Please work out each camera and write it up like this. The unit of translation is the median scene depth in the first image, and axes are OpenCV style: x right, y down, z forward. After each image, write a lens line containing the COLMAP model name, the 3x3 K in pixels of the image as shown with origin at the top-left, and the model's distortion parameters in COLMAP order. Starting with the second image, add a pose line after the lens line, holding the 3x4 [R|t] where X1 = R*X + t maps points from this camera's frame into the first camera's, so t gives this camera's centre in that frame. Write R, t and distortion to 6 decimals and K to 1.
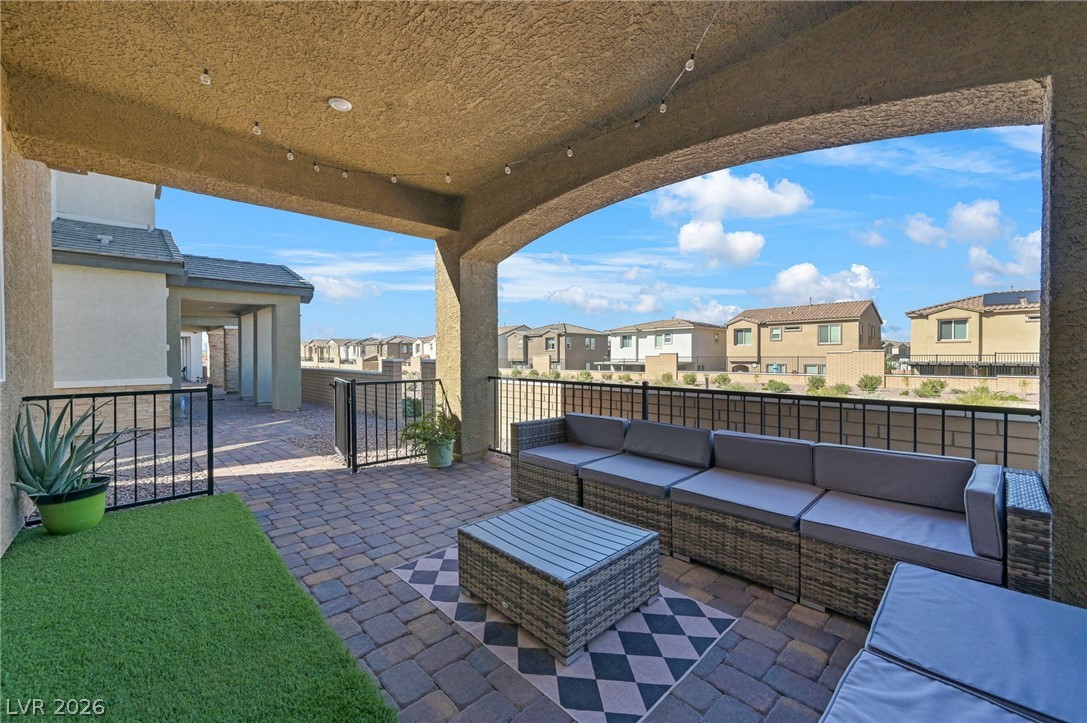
lens RADIAL K [[432.7, 0, 547.0], [0, 432.7, 361.4], [0, 0, 1]] dist [0.001129, 0.001112]
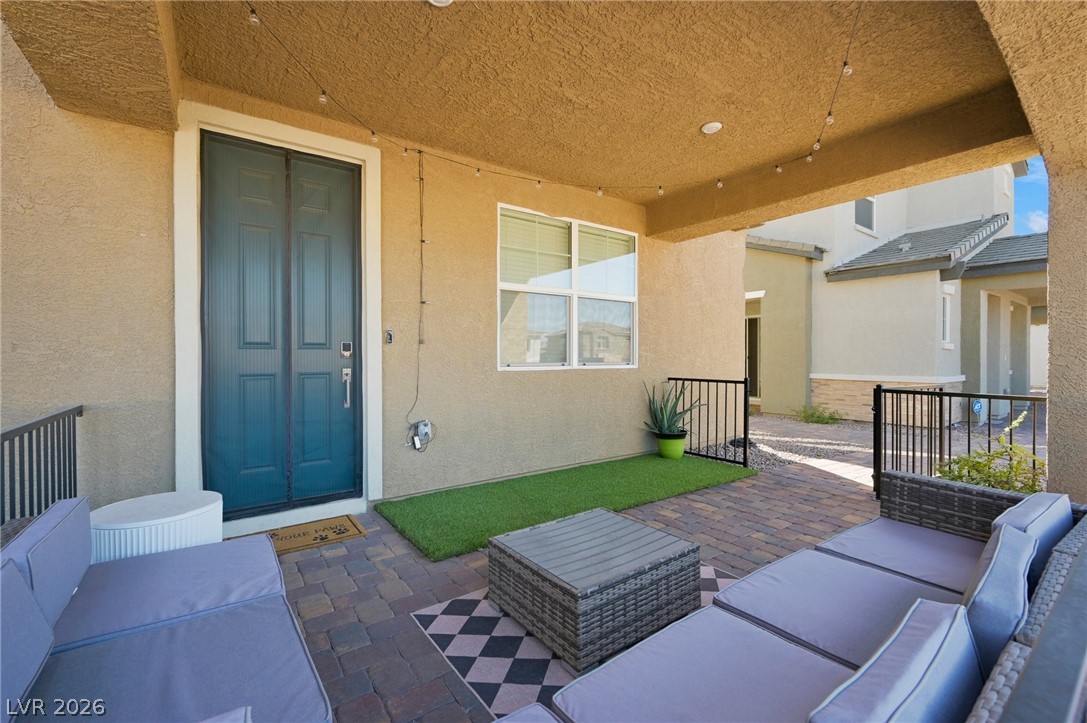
lens RADIAL K [[475.3, 0, 551.2], [0, 475.3, 355.1], [0, 0, 1]] dist [0.001753, 0.000971]
pose [[-0.131569, 0.009085, -0.991265, 0.778910], [-0.017680, 0.999777, 0.011509, -0.020792], [0.991149, 0.019040, -0.131379, 0.757981]]
